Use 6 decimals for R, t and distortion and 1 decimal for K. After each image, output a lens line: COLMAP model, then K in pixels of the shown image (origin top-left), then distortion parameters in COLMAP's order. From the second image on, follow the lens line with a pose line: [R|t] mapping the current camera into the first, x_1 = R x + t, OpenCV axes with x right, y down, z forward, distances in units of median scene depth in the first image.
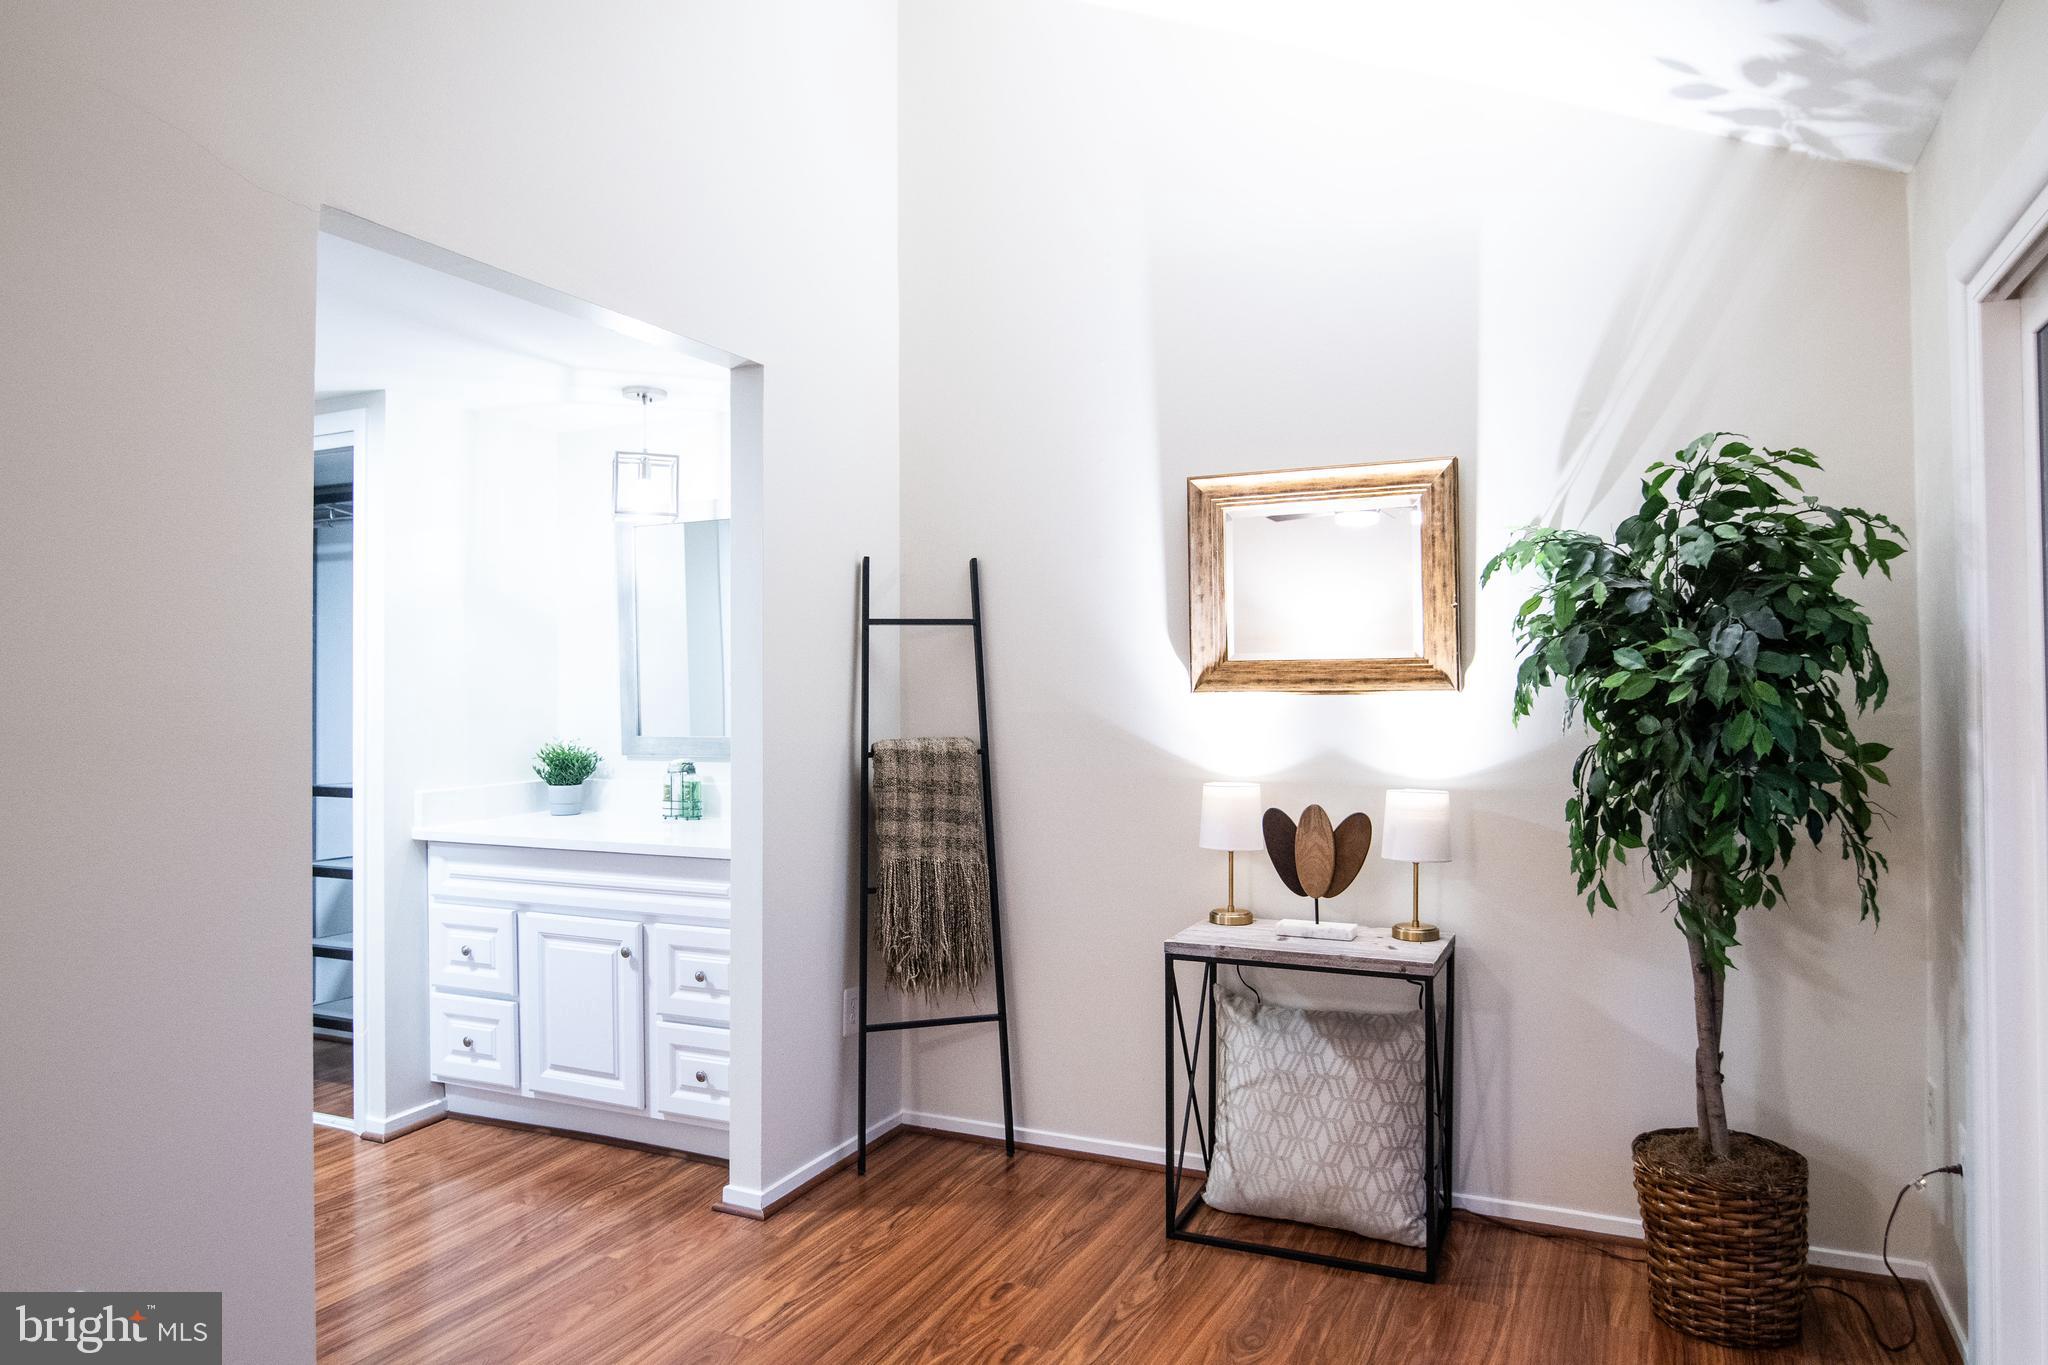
lens RADIAL K [[1327.8, 0, 1024.0], [0, 1327.8, 682.5], [0, 0, 1]] dist [-0.001327, -0.000529]
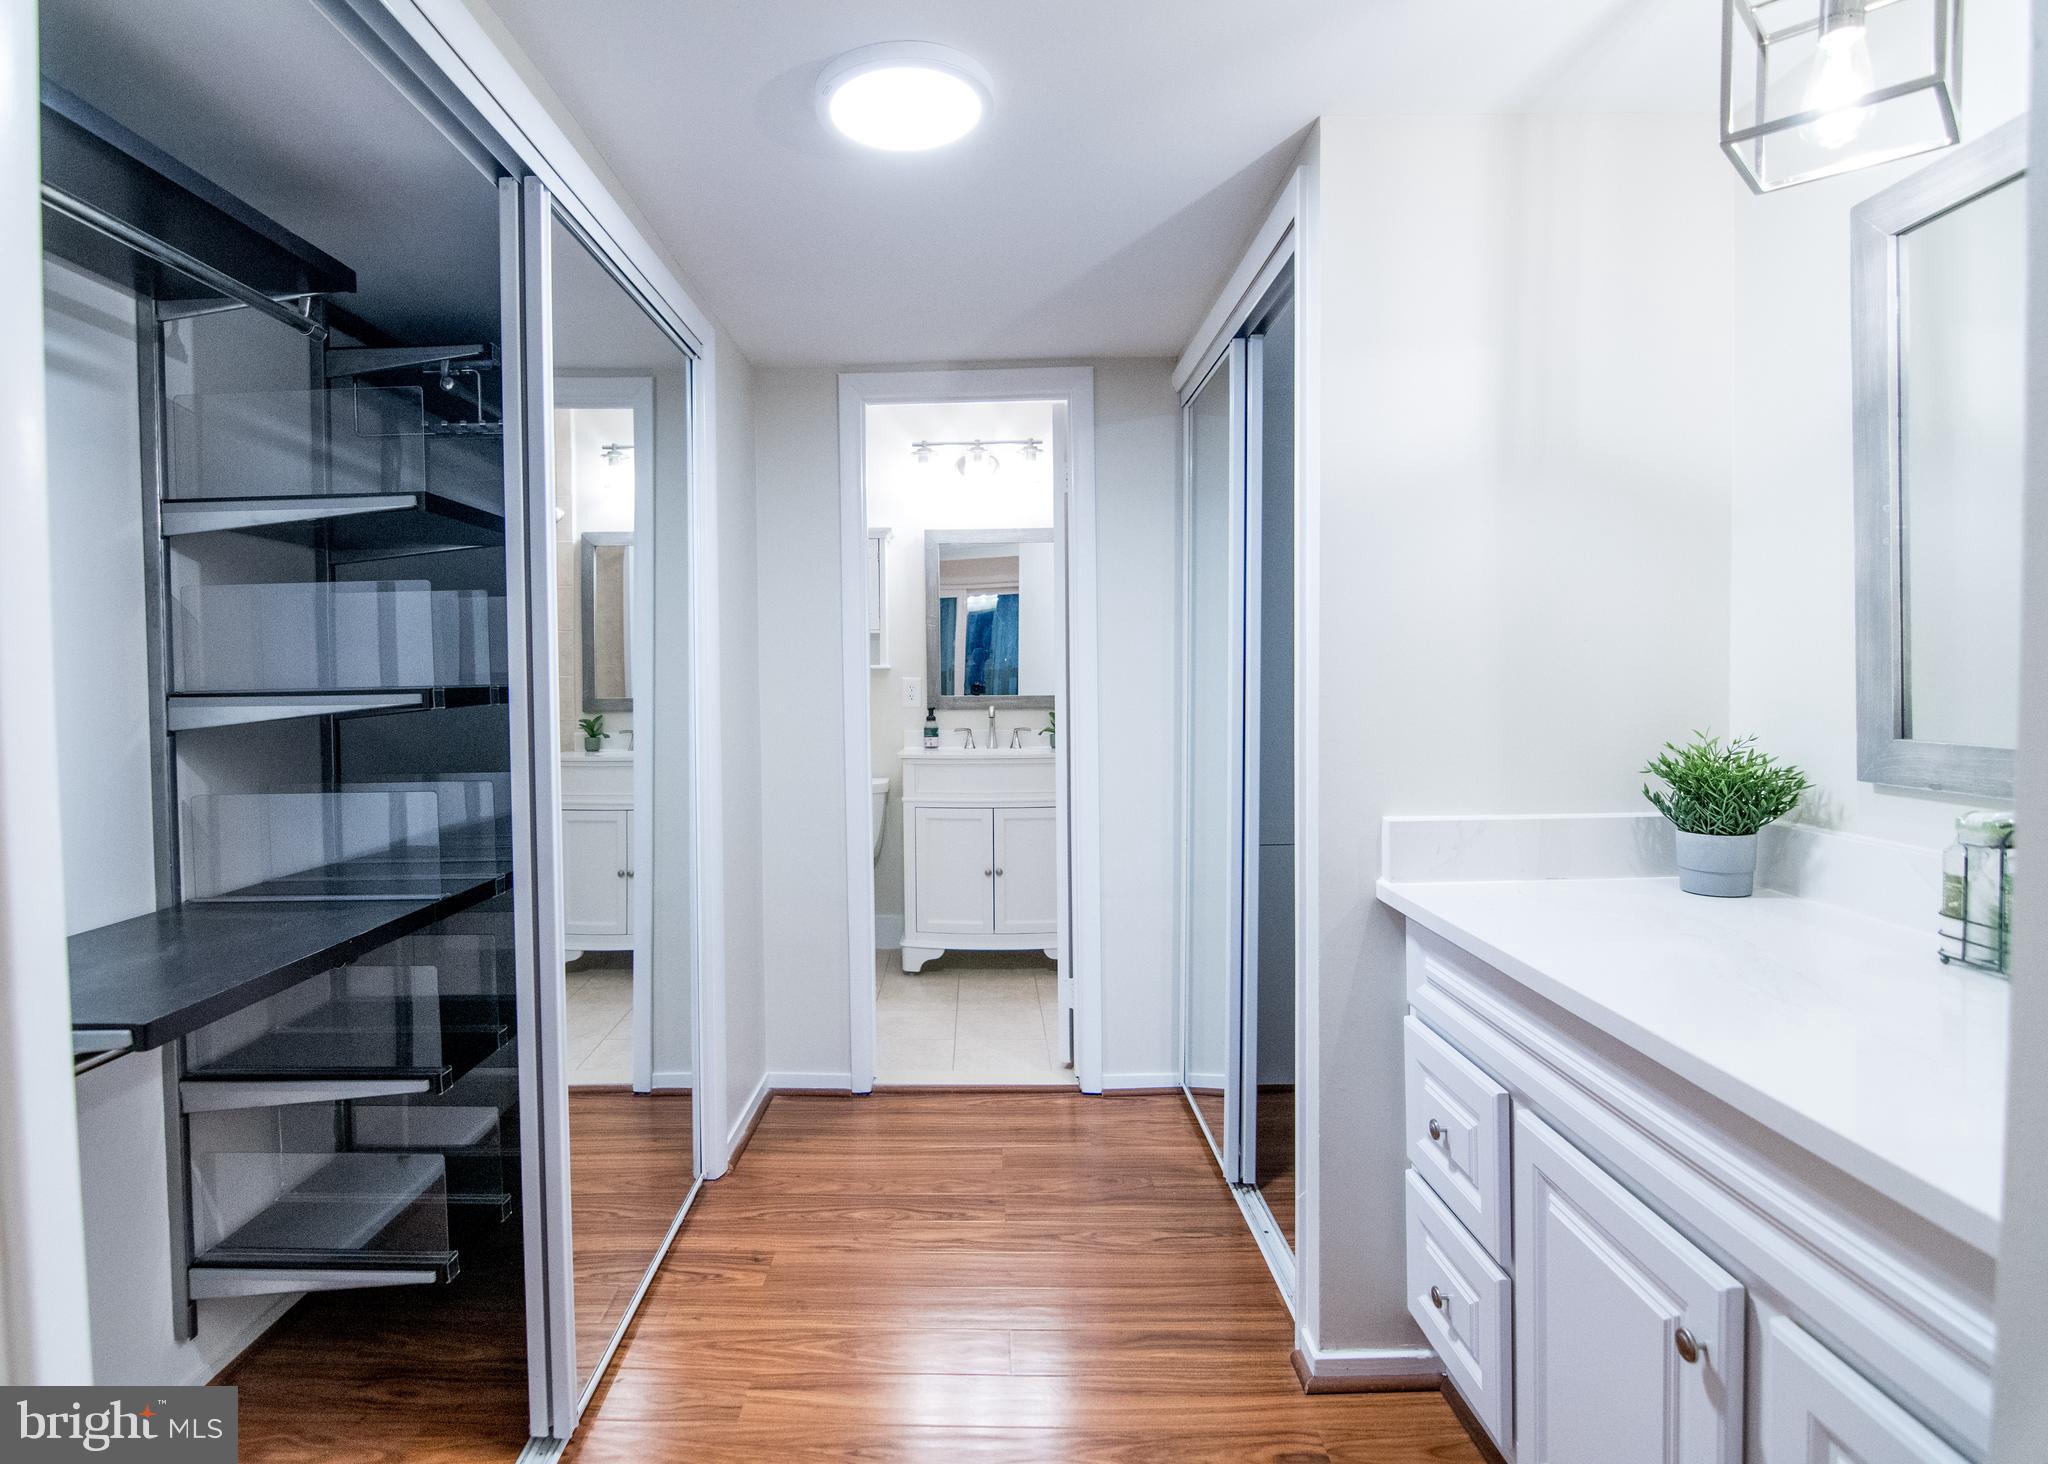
lens RADIAL K [[1045.3, 0, 952.0], [0, 1045.3, 723.2], [0, 0, 1]] dist [-0.002517, -0.000456]
pose [[0.392176, 0.041204, -0.918967, -0.113927], [0.014568, 0.998593, 0.050991, 0.015018], [0.919775, -0.033385, 0.391024, 0.647214]]
